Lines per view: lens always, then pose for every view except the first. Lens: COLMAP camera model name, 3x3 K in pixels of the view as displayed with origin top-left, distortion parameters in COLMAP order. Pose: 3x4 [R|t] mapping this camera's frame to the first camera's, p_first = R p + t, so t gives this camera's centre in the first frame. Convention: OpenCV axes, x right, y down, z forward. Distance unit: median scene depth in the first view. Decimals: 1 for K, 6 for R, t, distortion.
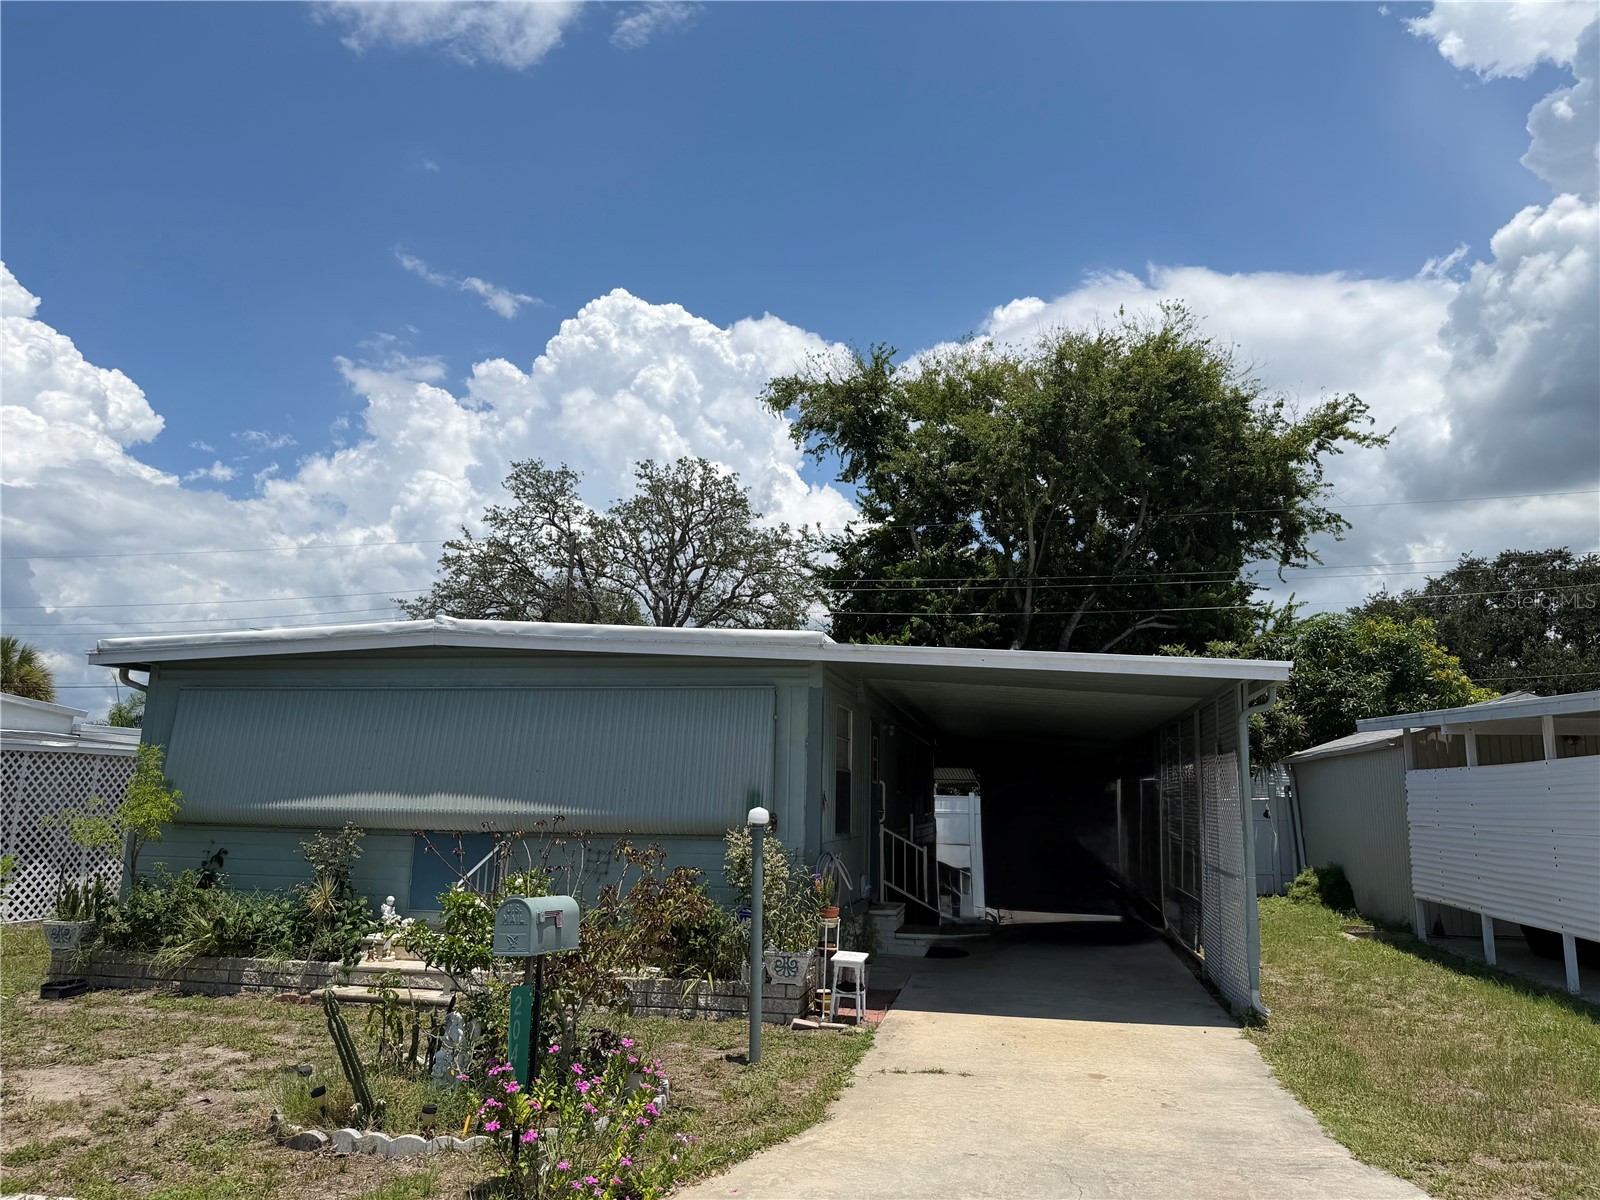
lens RADIAL K [[1139.9, 0, 800.0], [0, 1139.9, 600.0], [0, 0, 1]] dist [0.024321, -0.049527]
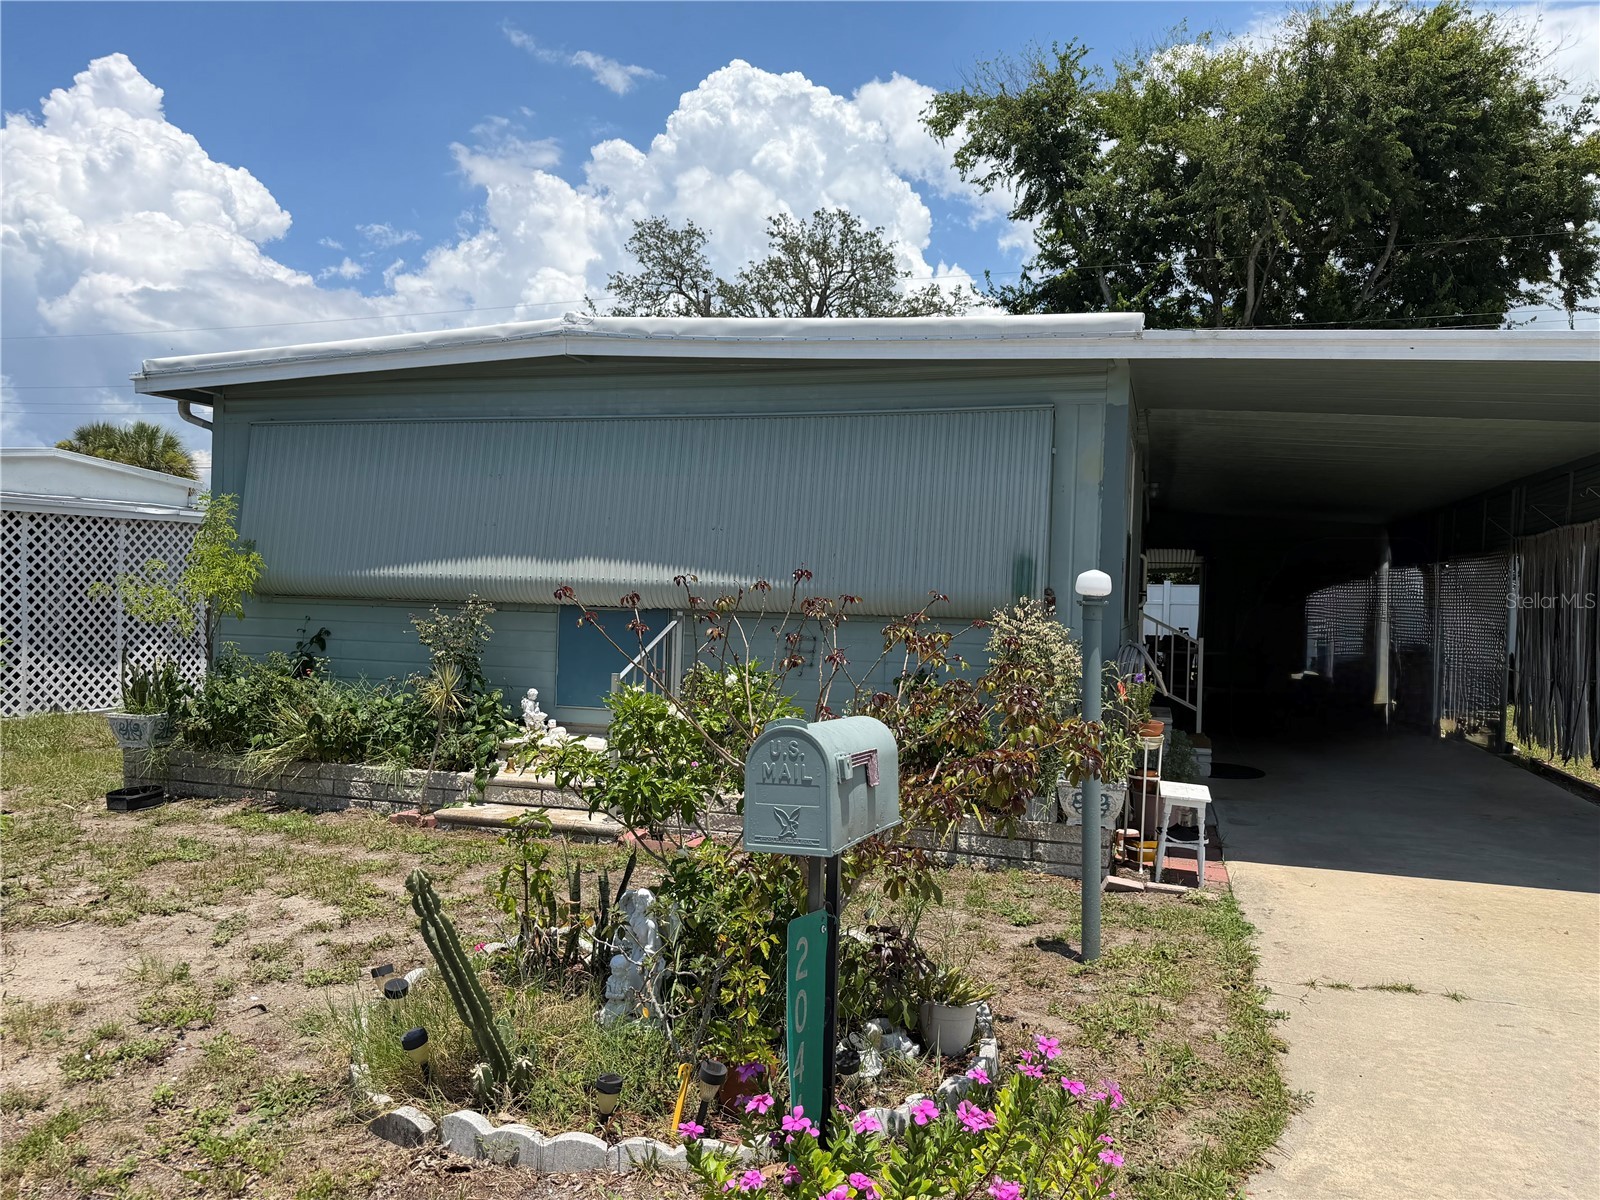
lens RADIAL K [[1111.2, 0, 795.5], [0, 1111.2, 661.9], [0, 0, 1]] dist [0.093421, -0.175024]
pose [[0.993843, 0.014652, -0.109822, -0.103408], [0.011279, 0.972688, 0.231842, 0.071732], [0.110220, -0.231653, 0.966534, 0.309239]]
